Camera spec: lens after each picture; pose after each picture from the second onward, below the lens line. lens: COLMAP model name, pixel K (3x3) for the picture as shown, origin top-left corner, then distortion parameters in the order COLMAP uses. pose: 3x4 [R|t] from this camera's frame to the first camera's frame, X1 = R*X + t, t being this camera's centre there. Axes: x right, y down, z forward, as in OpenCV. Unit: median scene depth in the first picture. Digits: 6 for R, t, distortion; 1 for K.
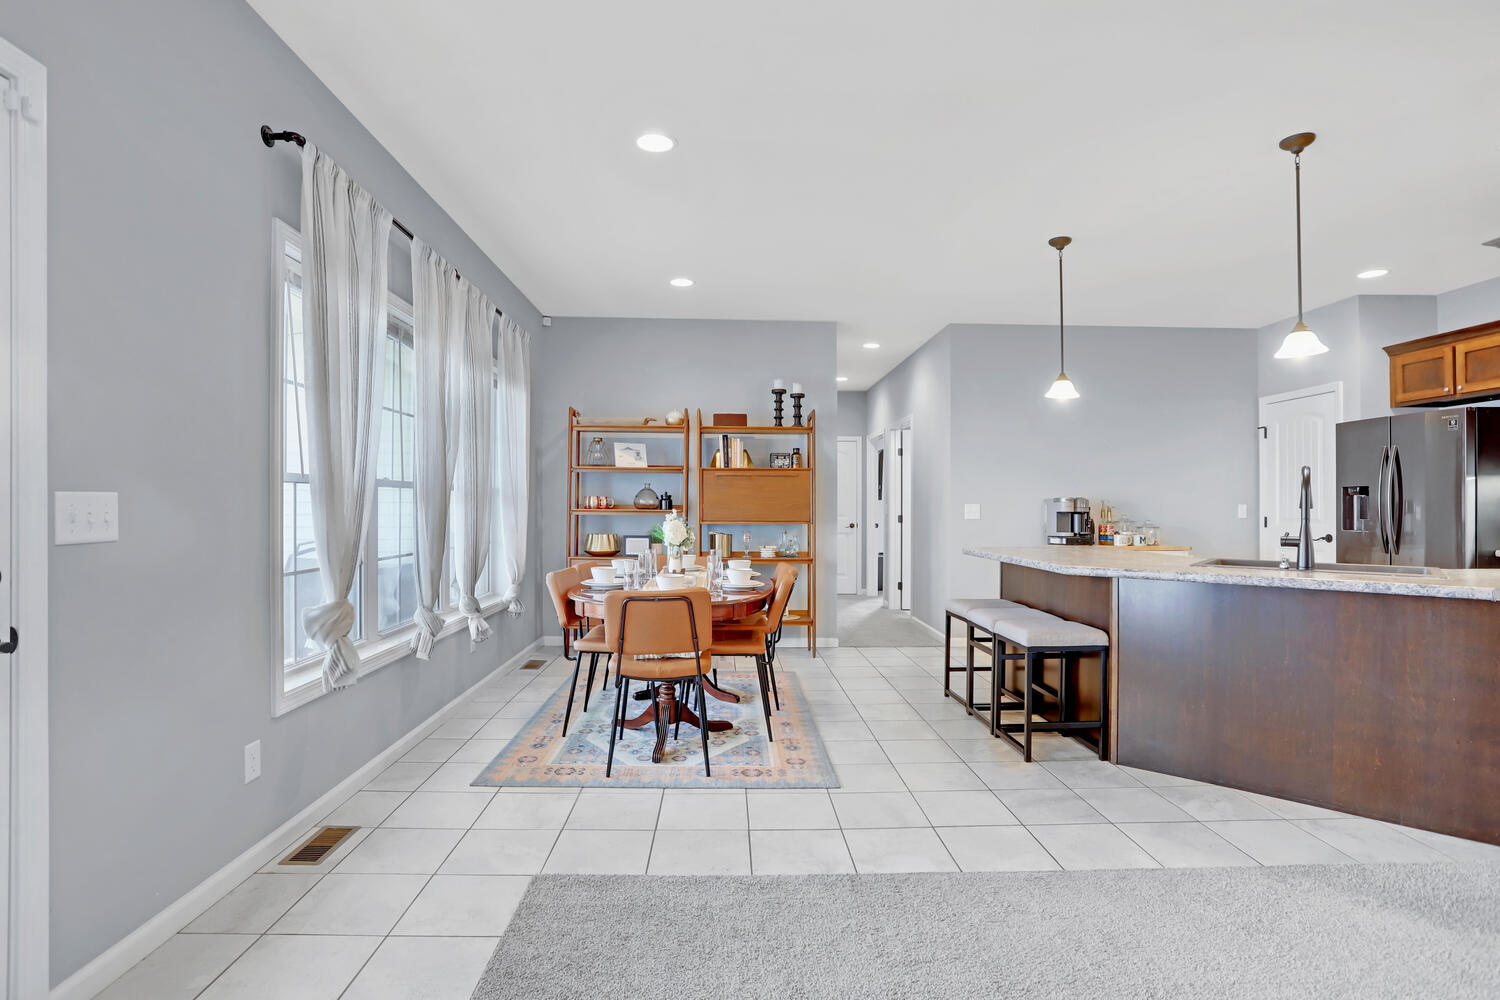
lens RADIAL K [[744.0, 0, 745.7], [0, 744.0, 504.4], [0, 0, 1]] dist [-0.039850, 0.012585]
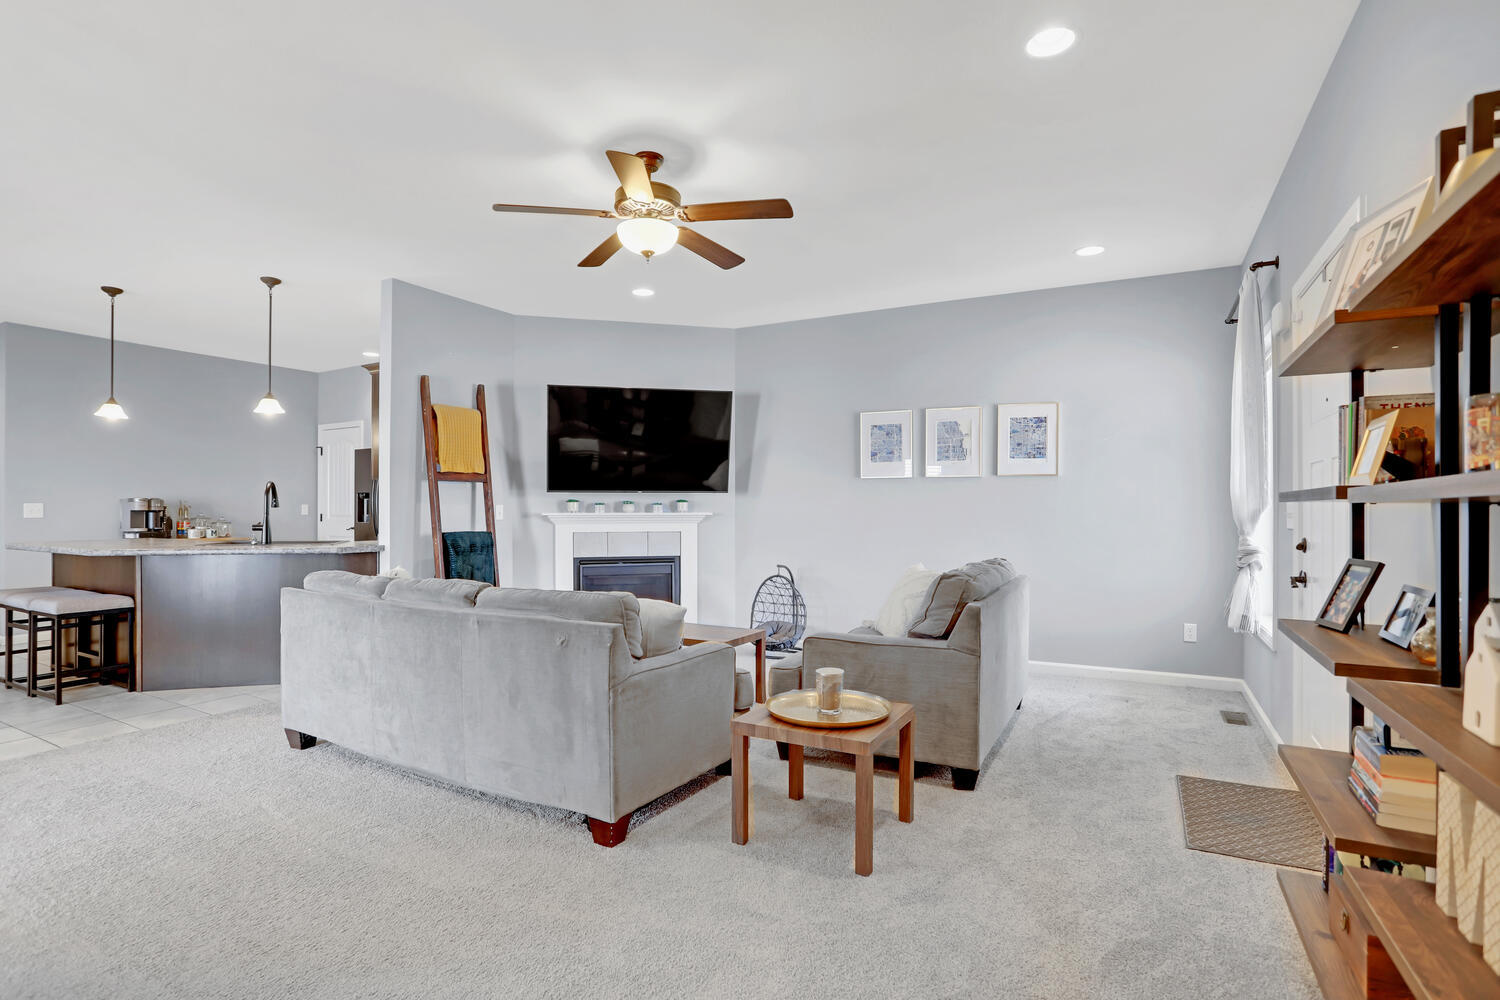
lens RADIAL K [[744.0, 0, 757.1], [0, 744.0, 507.6], [0, 0, 1]] dist [-0.039850, 0.012585]
pose [[0.516825, -0.000722, 0.856091, -0.053361], [-0.004142, 0.999986, 0.003344, -0.002489], [-0.856081, -0.005274, 0.516815, -0.553000]]
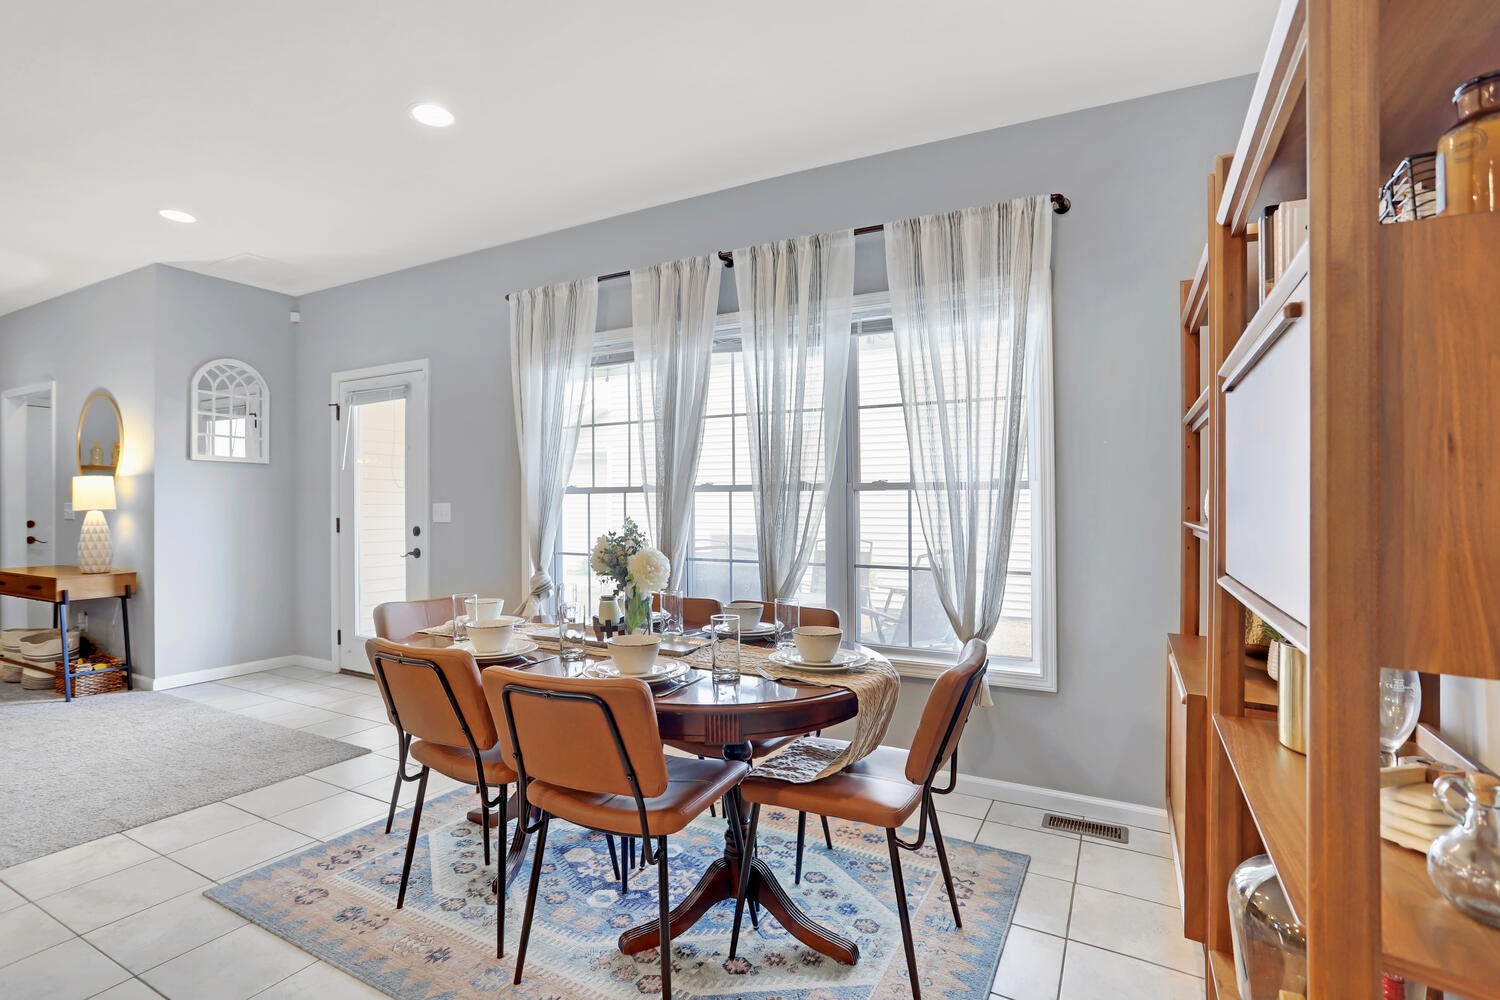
lens RADIAL K [[744.0, 0, 751.2], [0, 744.0, 510.1], [0, 0, 1]] dist [-0.039850, 0.012585]
pose [[-0.508918, 0.004397, -0.860804, 0.342154], [0.002297, 0.999990, 0.003750, -0.000354], [0.860812, -0.000069, -0.508923, 1.338074]]
